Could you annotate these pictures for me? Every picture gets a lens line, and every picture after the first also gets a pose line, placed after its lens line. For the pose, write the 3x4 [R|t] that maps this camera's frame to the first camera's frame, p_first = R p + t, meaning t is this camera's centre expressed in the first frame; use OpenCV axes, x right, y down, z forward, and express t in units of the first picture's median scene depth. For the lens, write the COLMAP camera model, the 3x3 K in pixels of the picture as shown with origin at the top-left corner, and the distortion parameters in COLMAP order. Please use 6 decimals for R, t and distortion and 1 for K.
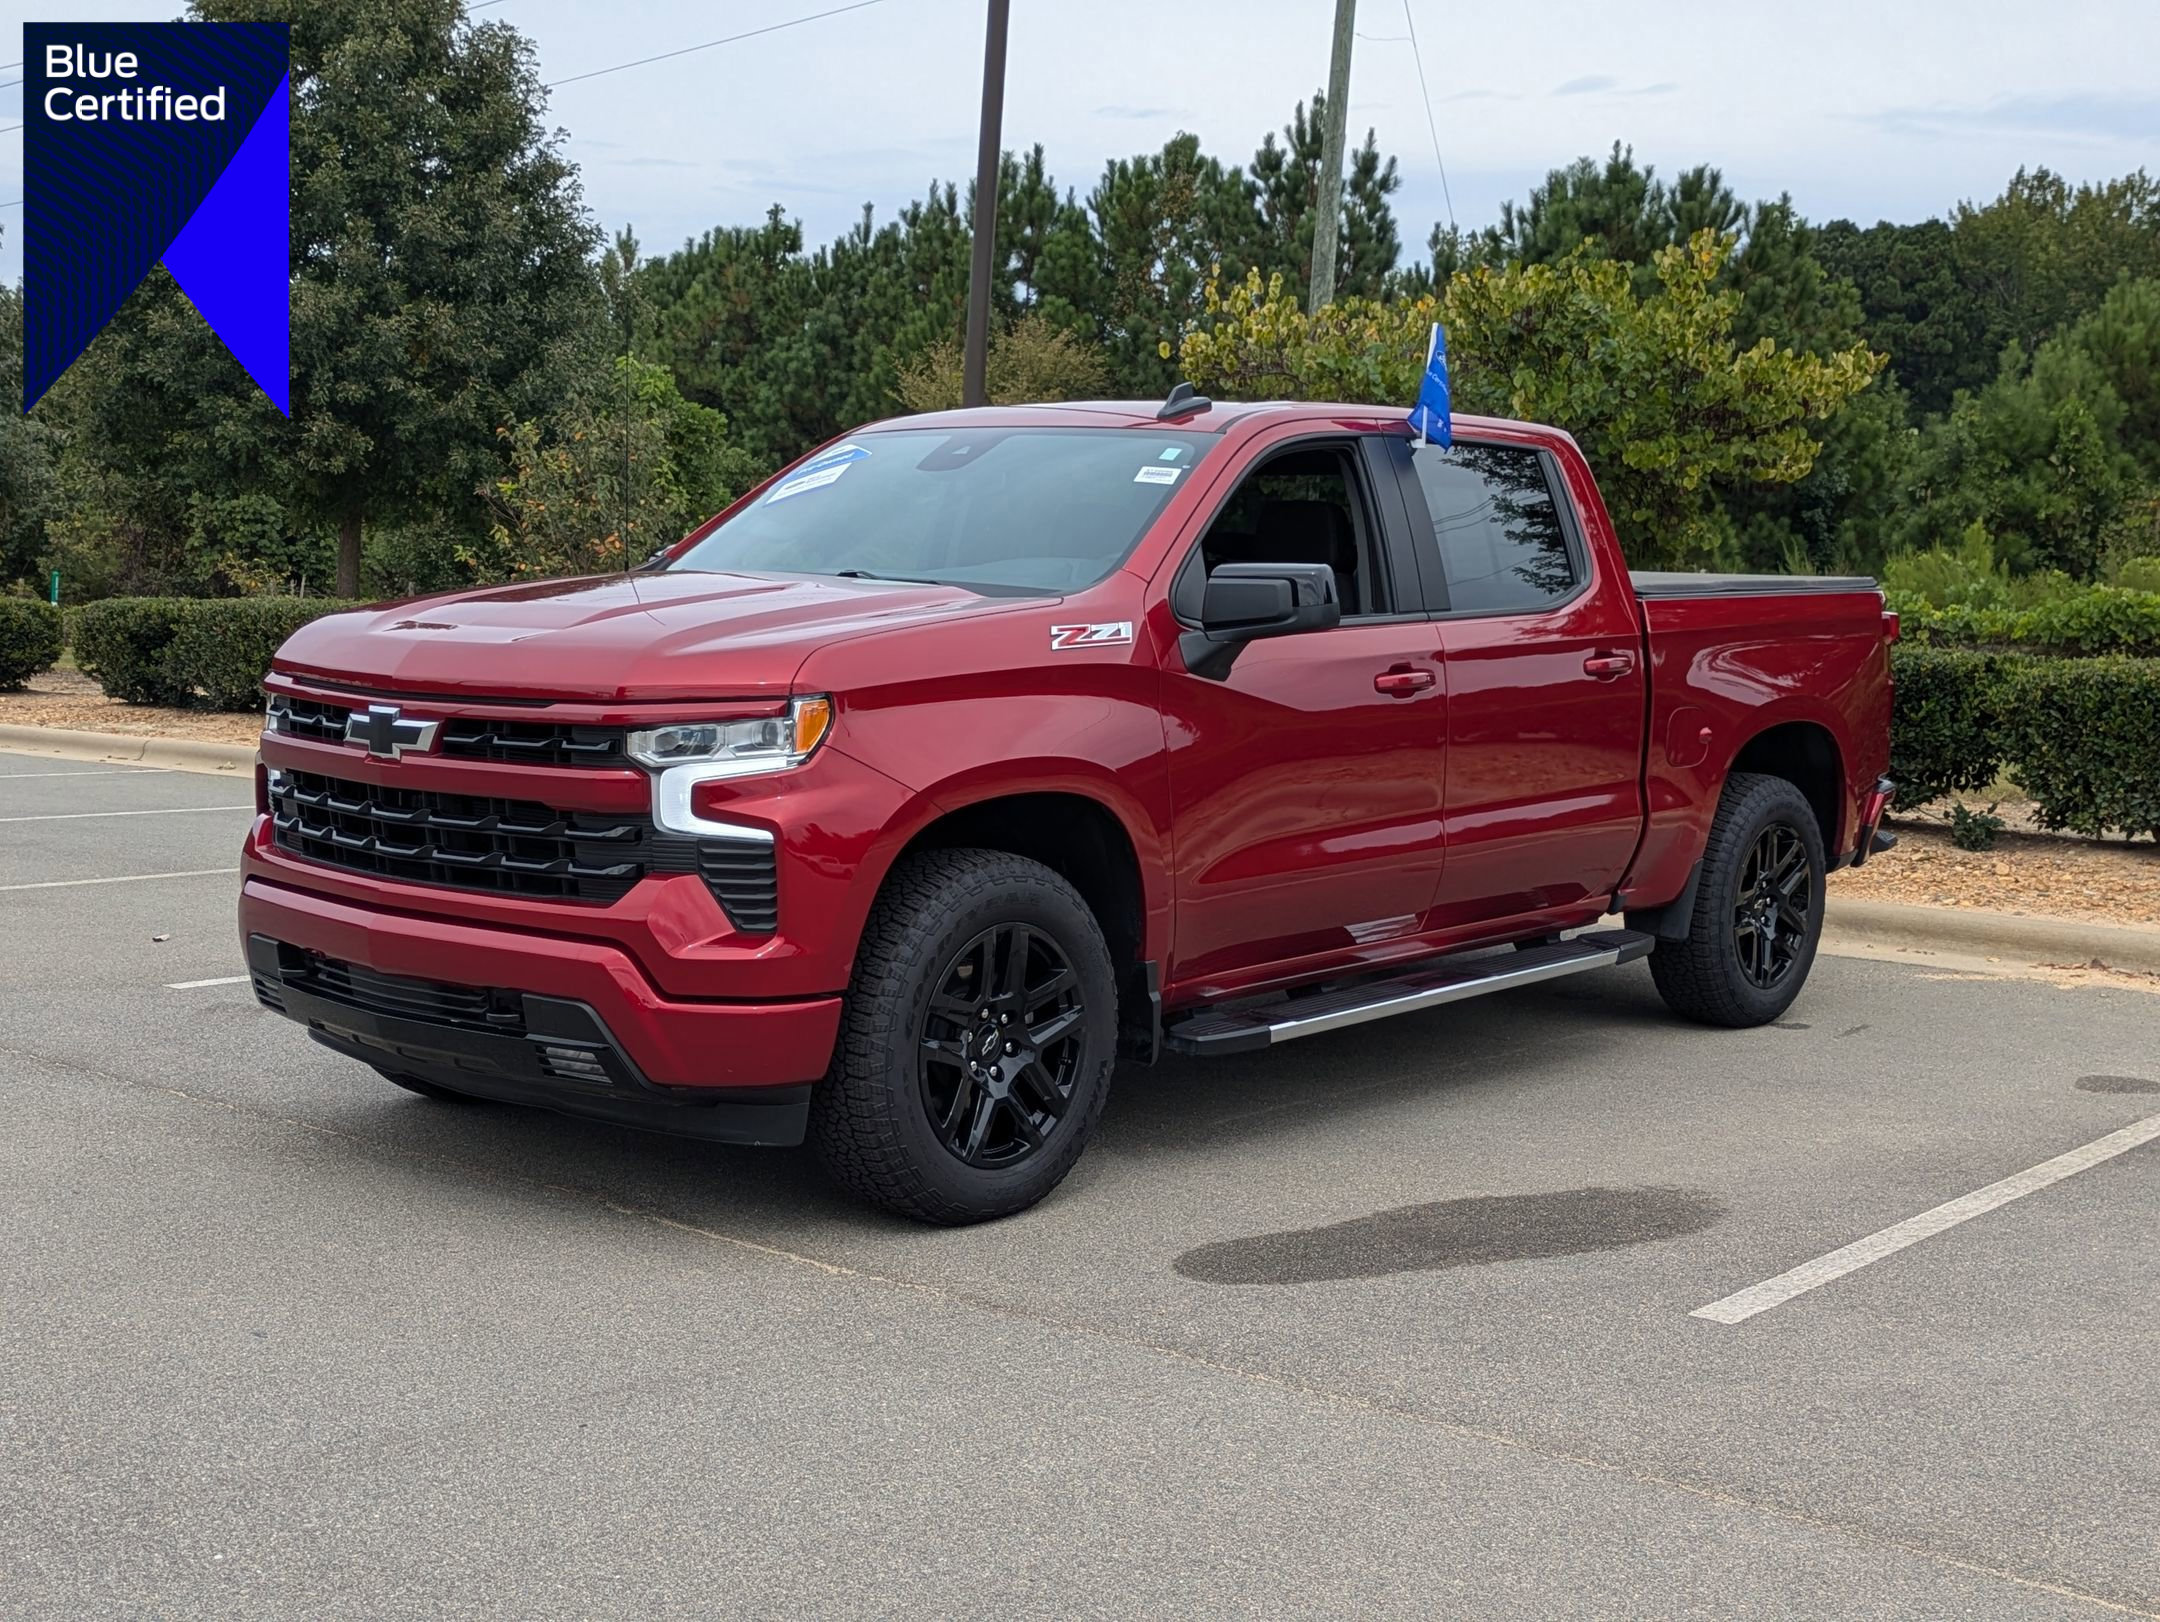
lens RADIAL K [[2590.2, 0, 1075.4], [0, 2590.2, 831.3], [0, 0, 1]] dist [0.107094, -0.159077]
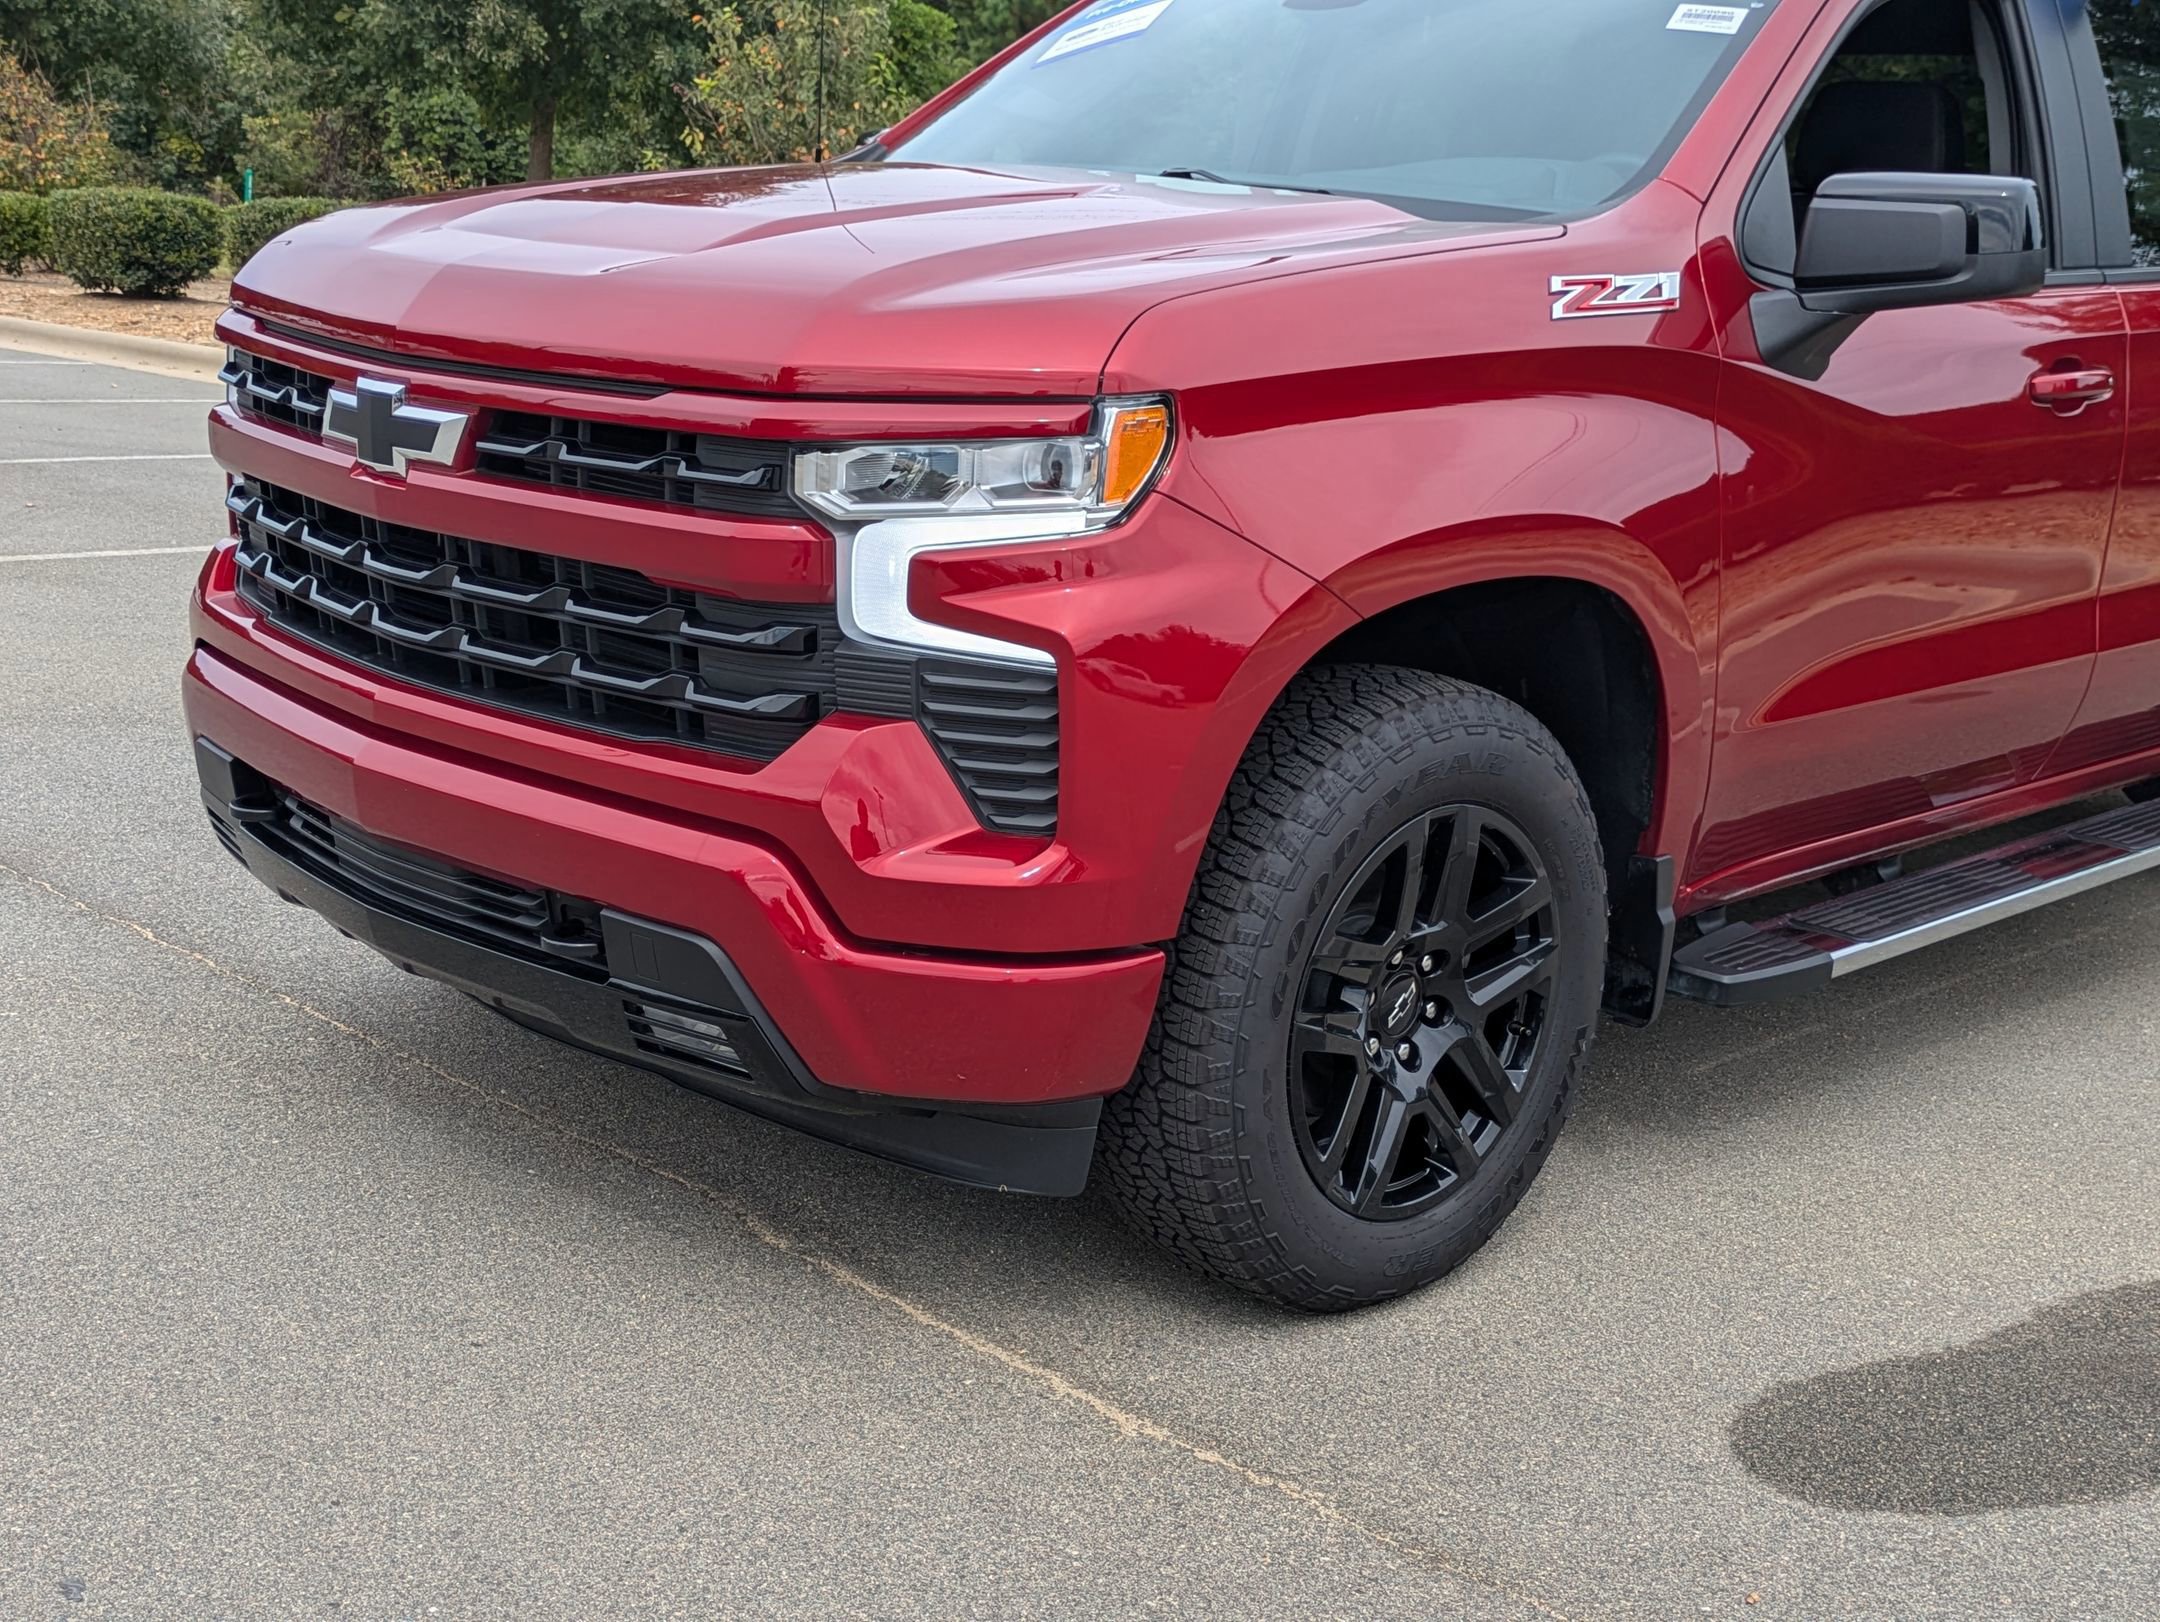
lens RADIAL K [[2615.9, 0, 1057.9], [0, 2615.9, 813.9], [0, 0, 1]] dist [0.075624, -0.099580]
pose [[0.995483, 0.051849, -0.079531, -0.064693], [-0.041217, 0.990666, 0.129932, -0.033639], [0.085525, -0.126067, 0.988328, 0.416486]]
